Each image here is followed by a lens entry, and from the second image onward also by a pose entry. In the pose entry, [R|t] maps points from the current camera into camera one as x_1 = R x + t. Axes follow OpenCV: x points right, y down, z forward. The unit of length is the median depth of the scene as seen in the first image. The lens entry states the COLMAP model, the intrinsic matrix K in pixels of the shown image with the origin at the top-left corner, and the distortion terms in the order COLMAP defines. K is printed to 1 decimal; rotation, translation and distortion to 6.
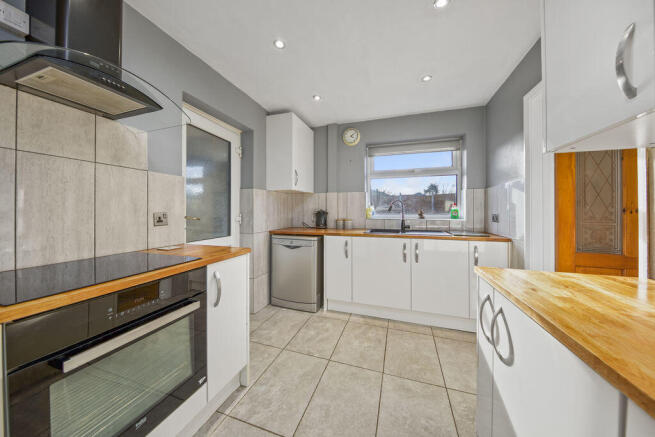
lens RADIAL K [[214.5, 0, 327.7], [0, 214.5, 208.9], [0, 0, 1]] dist [-0.000272, -0.000056]
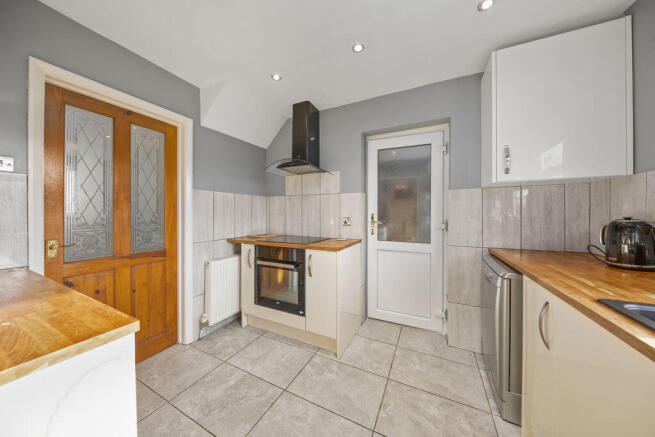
lens RADIAL K [[207.7, 0, 330.3], [0, 207.7, 213.9], [0, 0, 1]] dist [-0.000056, -0.000018]
pose [[-0.128944, 0.001197, -0.991651, 0.479875], [0.002510, 0.999996, 0.000881, -0.007966], [0.991649, -0.002376, -0.128946, 0.647105]]
